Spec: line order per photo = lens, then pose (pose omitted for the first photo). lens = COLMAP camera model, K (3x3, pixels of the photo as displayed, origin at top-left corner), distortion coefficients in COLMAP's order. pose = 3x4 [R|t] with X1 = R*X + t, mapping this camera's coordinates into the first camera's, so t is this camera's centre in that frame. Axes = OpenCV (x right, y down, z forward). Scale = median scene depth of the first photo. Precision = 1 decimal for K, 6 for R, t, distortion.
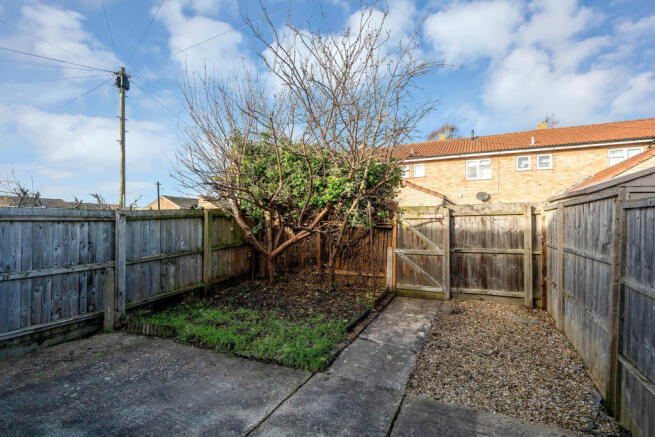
lens RADIAL K [[316.2, 0, 330.4], [0, 316.2, 217.7], [0, 0, 1]] dist [-0.001986, -0.001082]
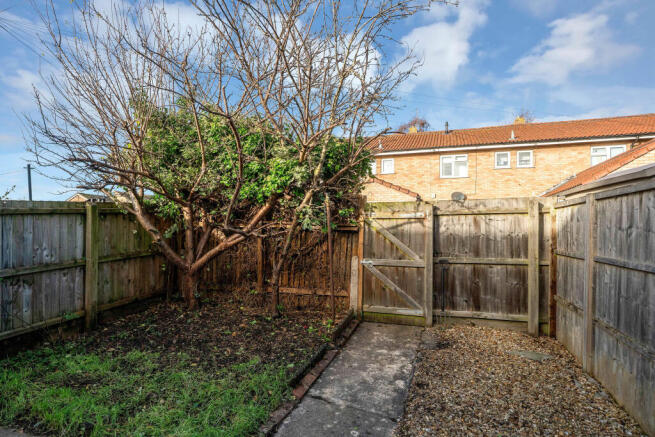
lens RADIAL K [[350.3, 0, 330.3], [0, 350.3, 228.4], [0, 0, 1]] dist [-0.002005, -0.000888]
pose [[0.992768, 0.003861, 0.119985, 0.033022], [-0.005972, 0.999834, 0.017241, 0.013698], [-0.119898, -0.017832, 0.992626, 0.199662]]
